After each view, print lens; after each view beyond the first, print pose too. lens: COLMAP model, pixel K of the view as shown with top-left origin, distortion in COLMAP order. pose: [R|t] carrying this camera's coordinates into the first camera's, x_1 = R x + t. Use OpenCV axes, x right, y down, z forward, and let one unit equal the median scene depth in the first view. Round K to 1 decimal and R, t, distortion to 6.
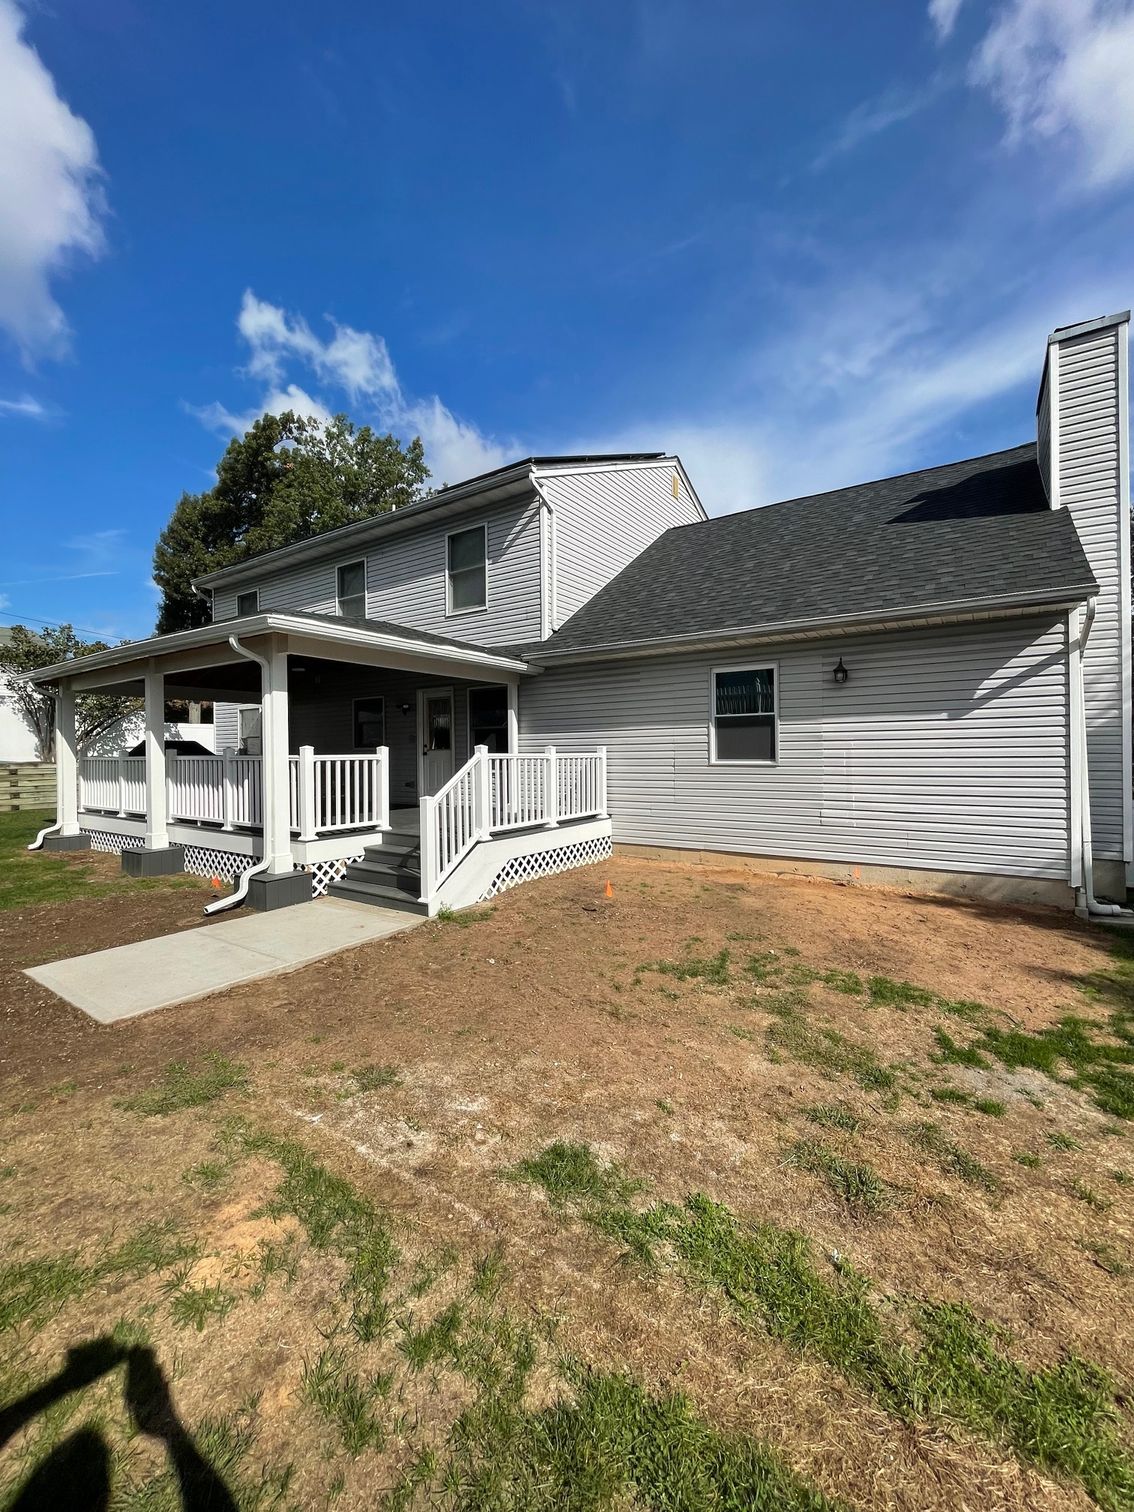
lens RADIAL K [[606.5, 0, 567.0], [0, 606.5, 756.0], [0, 0, 1]] dist [0.001235, 0.000006]
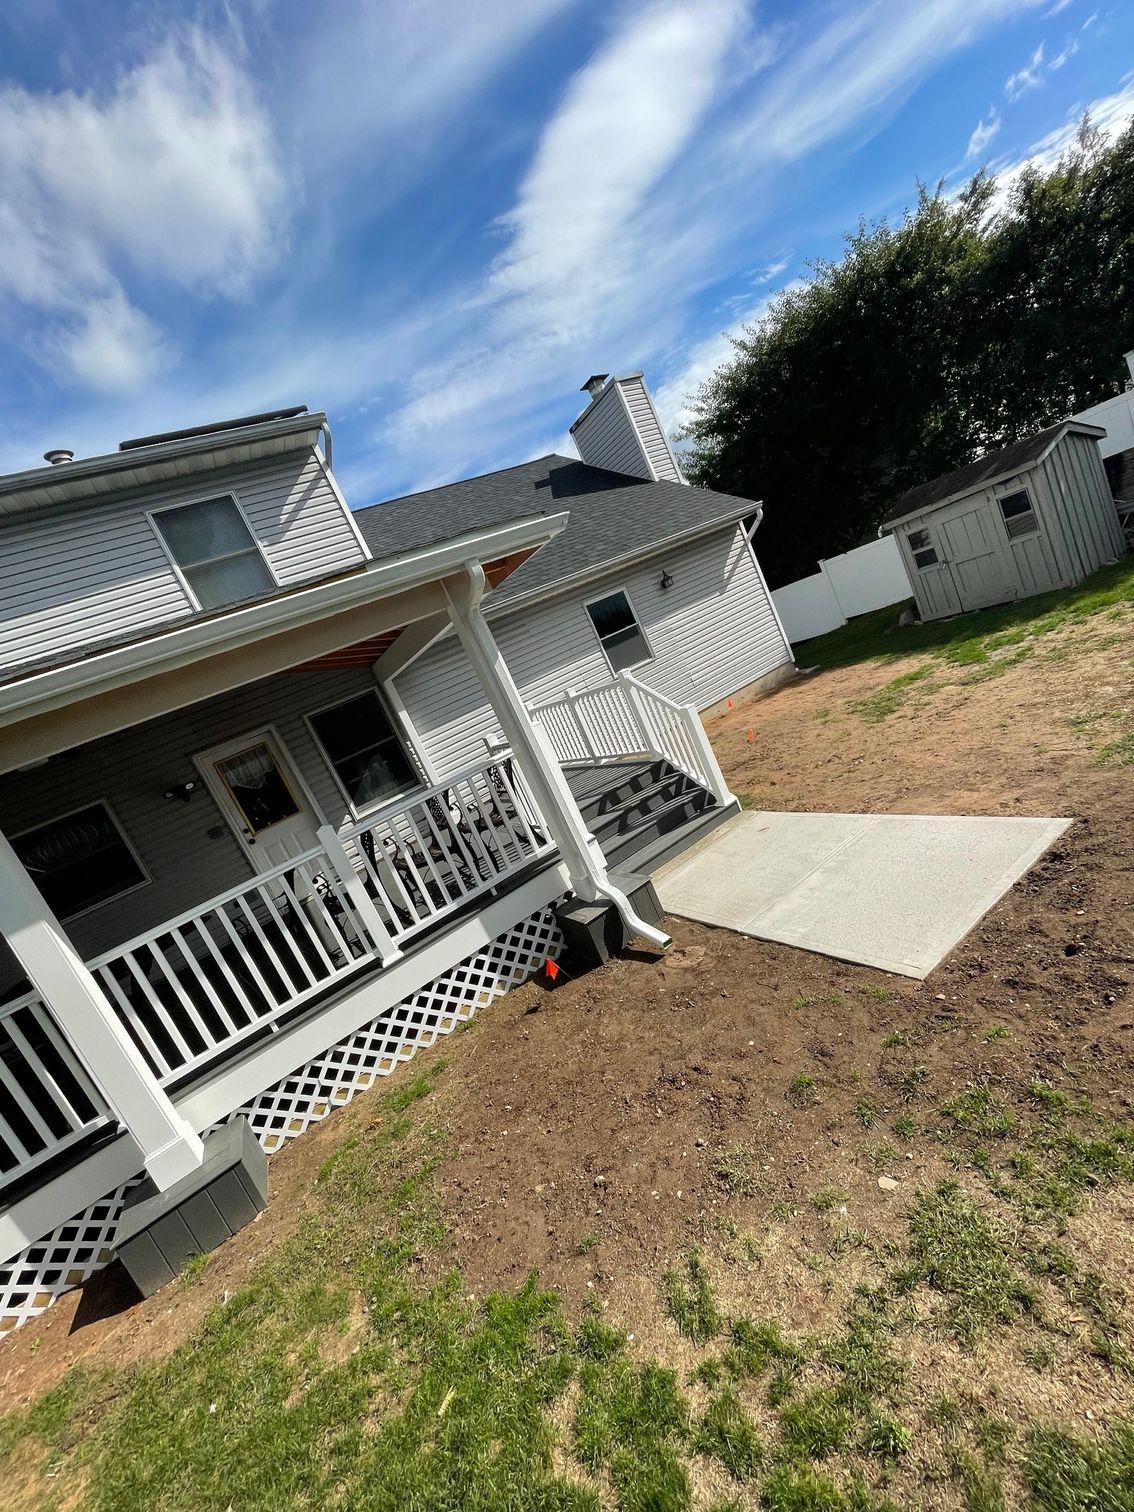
lens RADIAL K [[606.5, 0, 567.0], [0, 606.5, 756.0], [0, 0, 1]] dist [0.001235, 0.000006]
pose [[0.413636, -0.316857, 0.853526, -0.913244], [0.412604, 0.900926, 0.134497, -0.051304], [-0.811581, 0.296536, 0.503392, 0.558551]]
